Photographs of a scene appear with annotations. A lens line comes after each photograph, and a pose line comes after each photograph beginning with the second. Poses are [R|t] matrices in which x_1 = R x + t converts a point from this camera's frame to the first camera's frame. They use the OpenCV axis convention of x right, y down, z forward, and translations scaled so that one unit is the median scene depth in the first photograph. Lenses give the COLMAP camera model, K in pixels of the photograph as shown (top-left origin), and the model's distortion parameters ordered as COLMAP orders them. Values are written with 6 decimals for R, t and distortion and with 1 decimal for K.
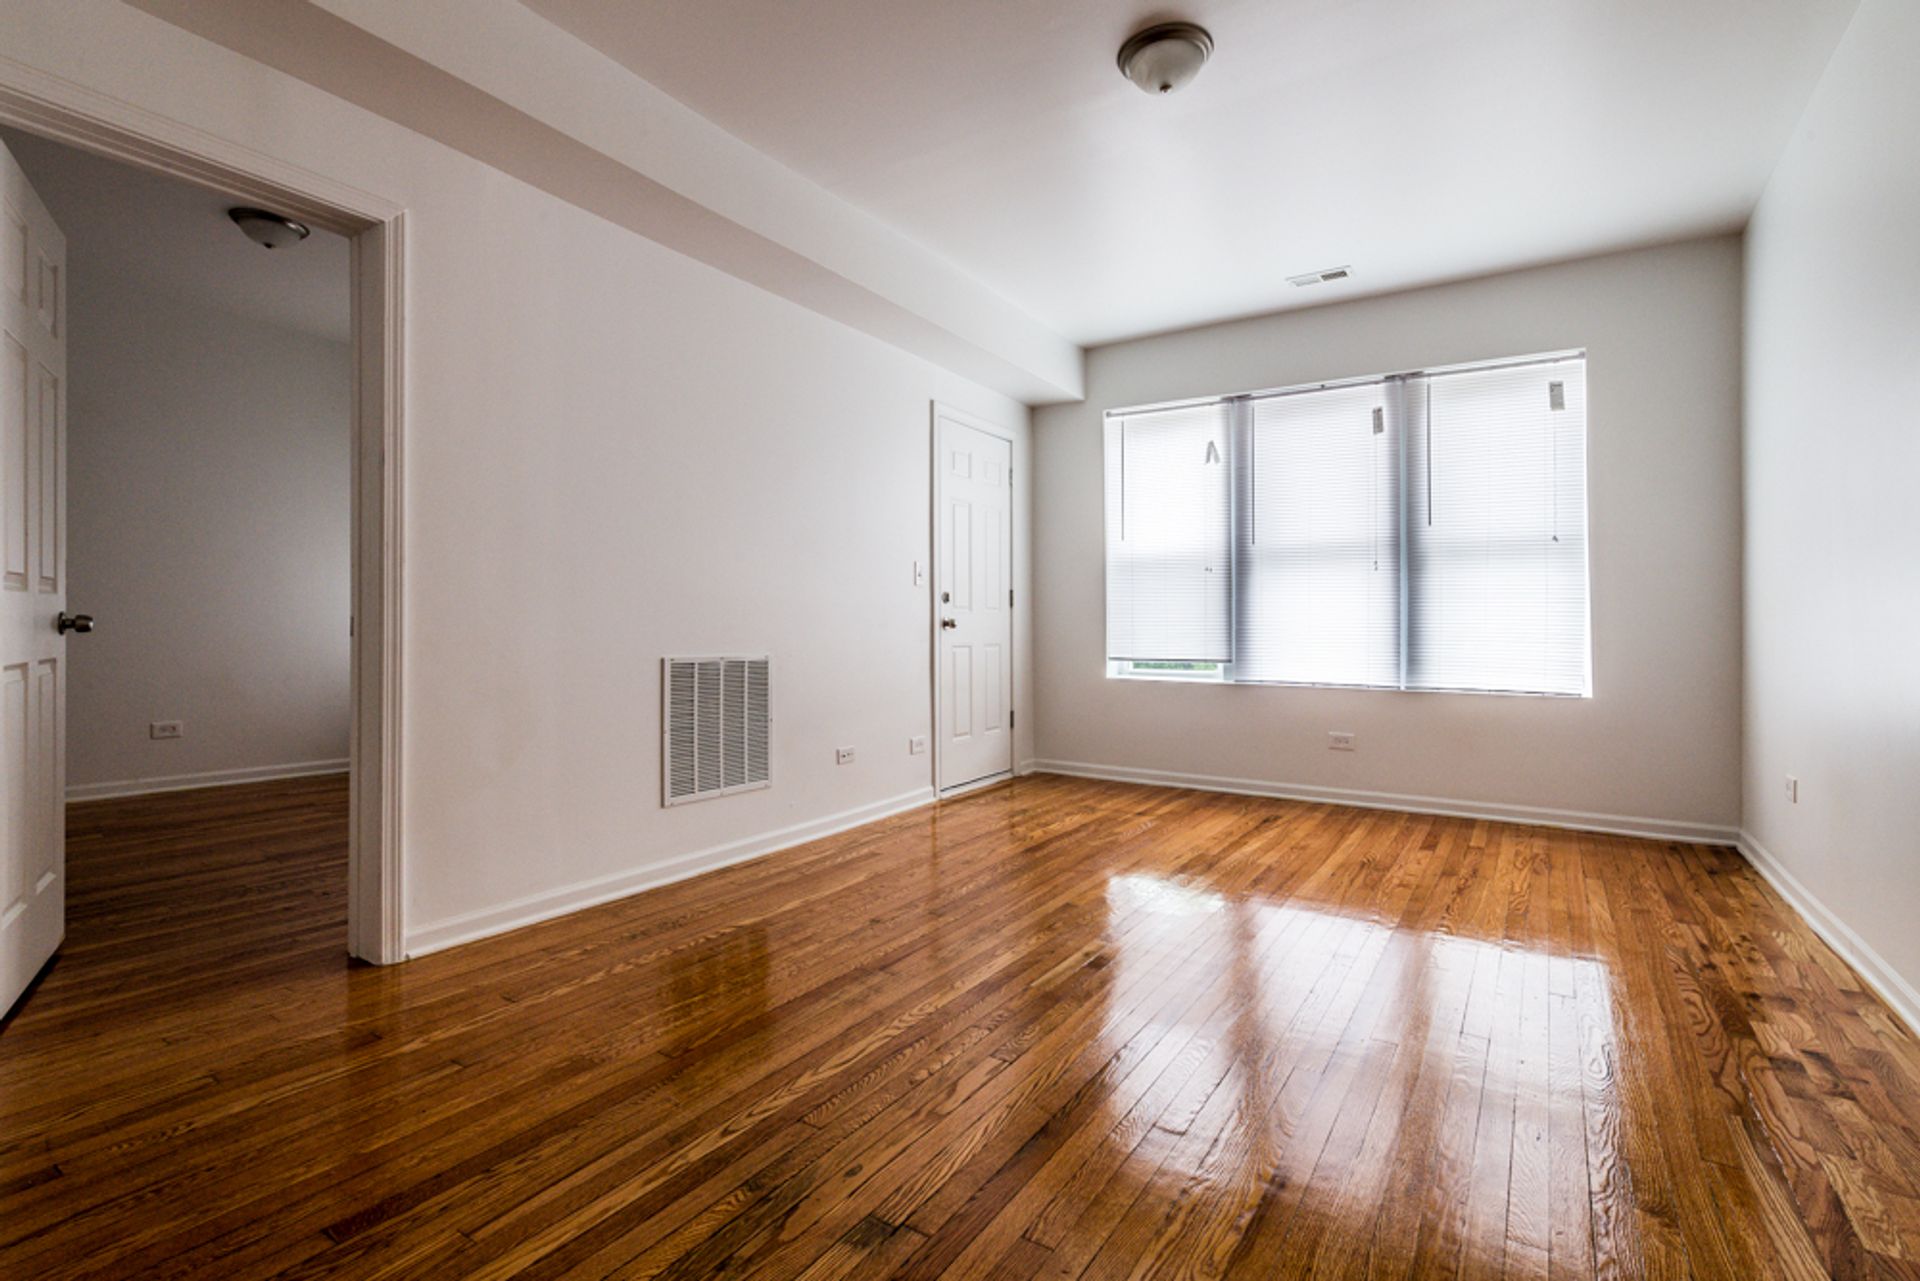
lens RADIAL K [[897.2, 0, 953.7], [0, 897.2, 624.1], [0, 0, 1]] dist [0.009795, -0.003063]
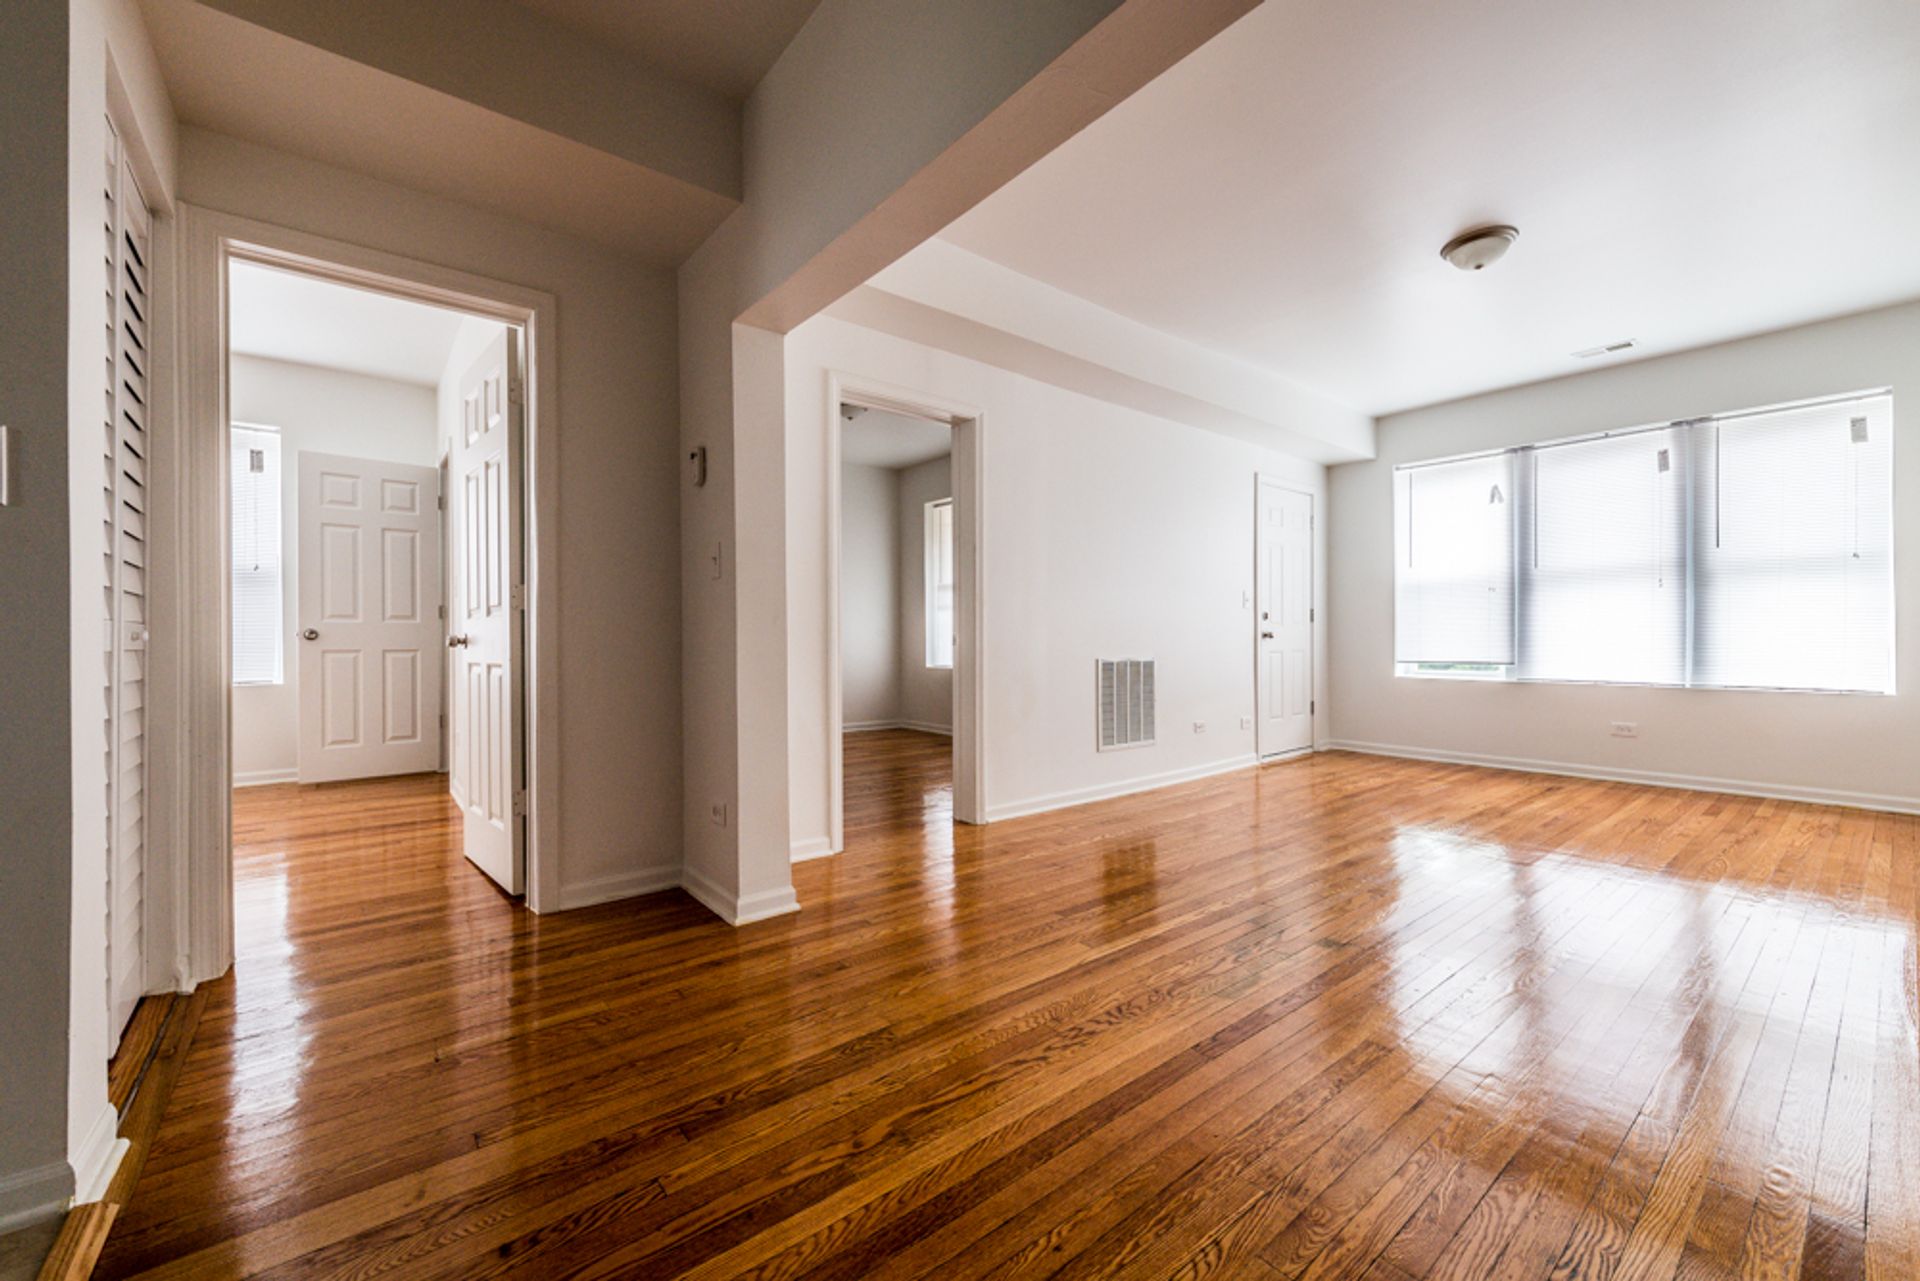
lens RADIAL K [[750.6, 0, 952.4], [0, 750.6, 650.1], [0, 0, 1]] dist [0.014283, -0.004688]
pose [[0.949954, -0.003131, -0.312375, -0.111701], [0.009042, 0.999806, 0.017475, -0.002232], [0.312260, -0.019425, 0.949798, -0.255214]]
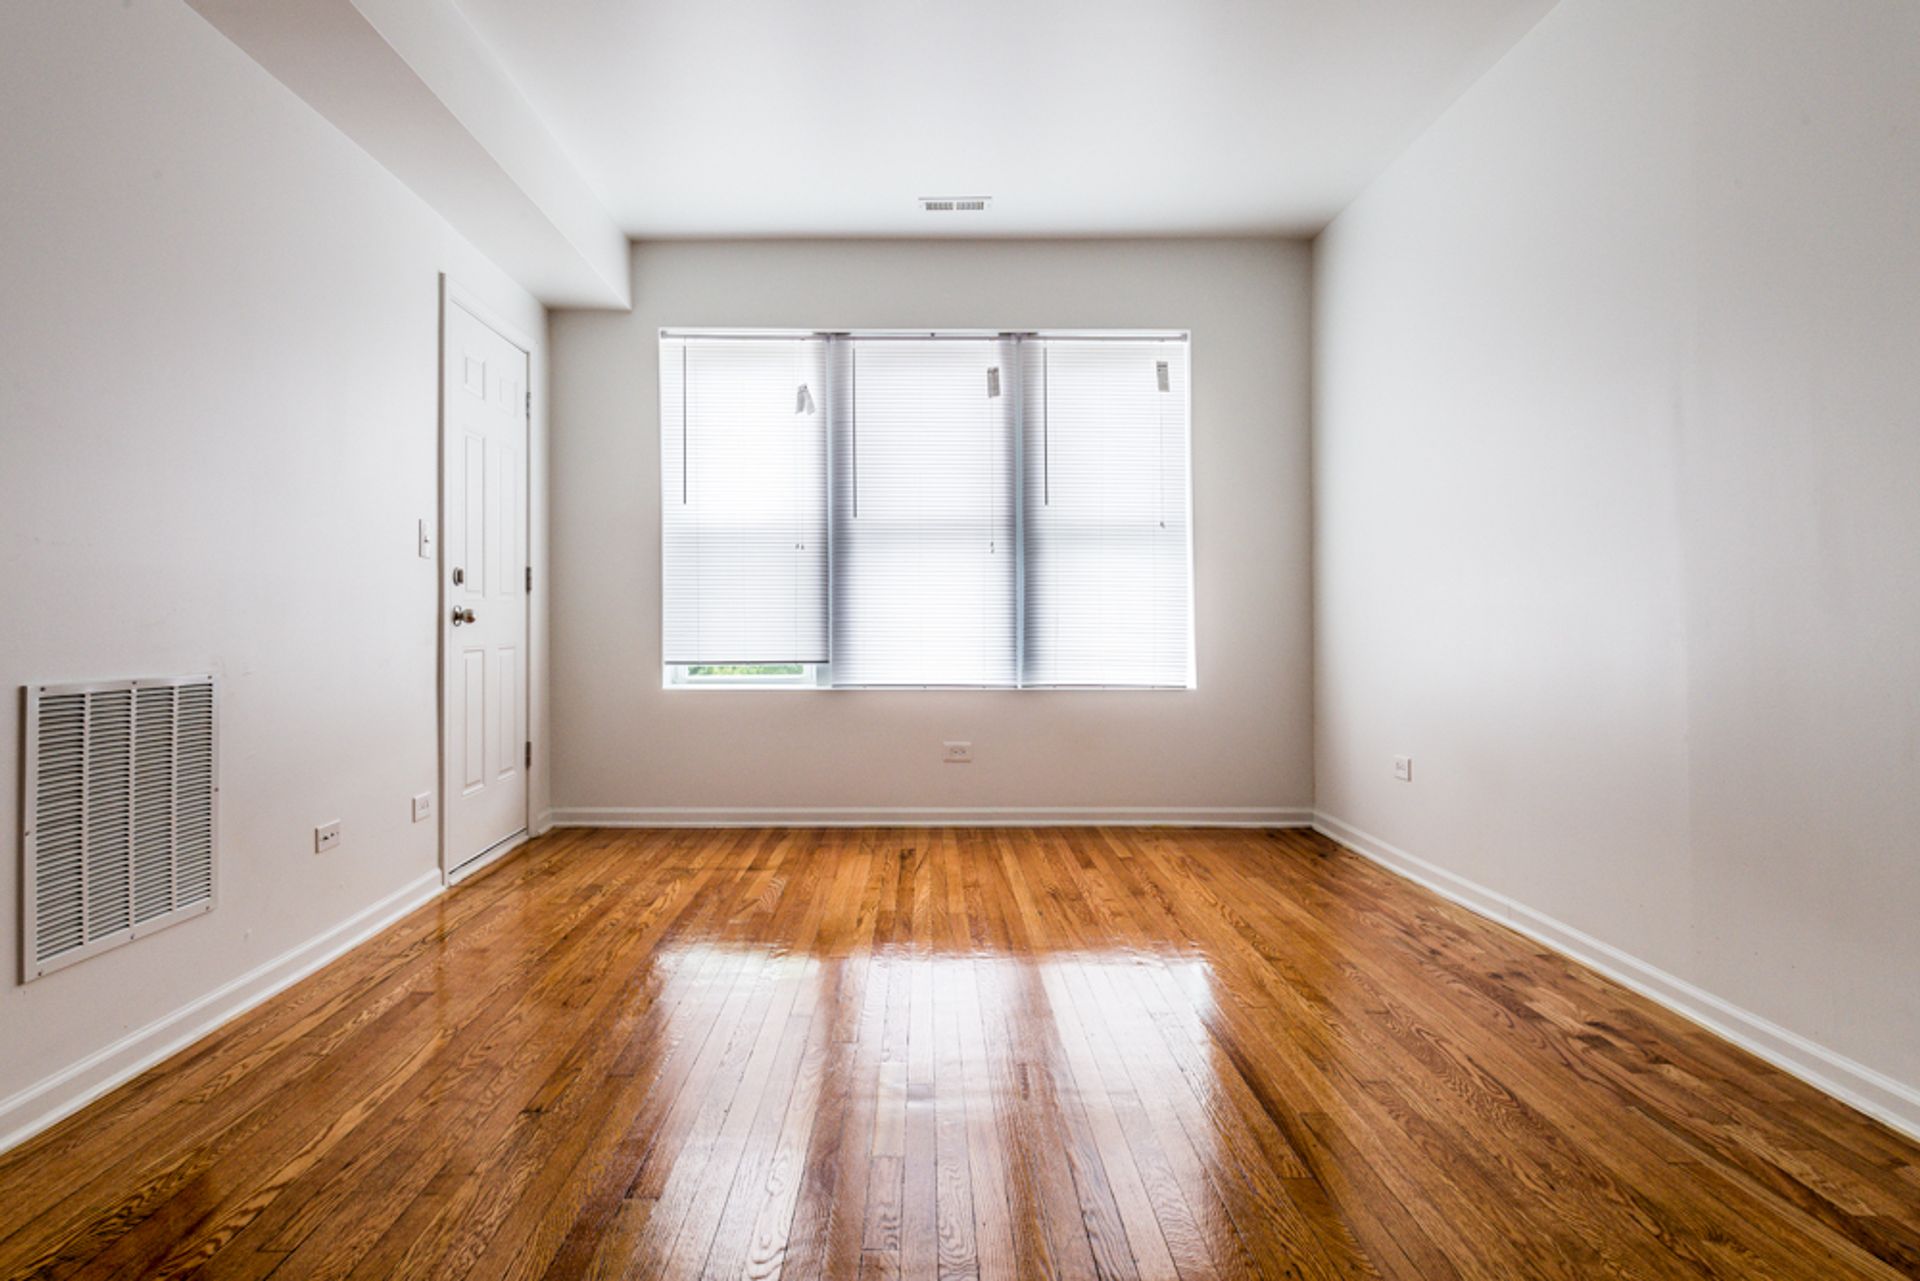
lens RADIAL K [[1094.1, 0, 908.7], [0, 1094.1, 601.8], [0, 0, 1]] dist [0.020556, -0.008487]
pose [[0.841380, 0.003013, 0.540435, -0.177797], [0.005152, 0.999894, -0.013595, 0.001490], [-0.540419, 0.014224, 0.841276, 0.156955]]
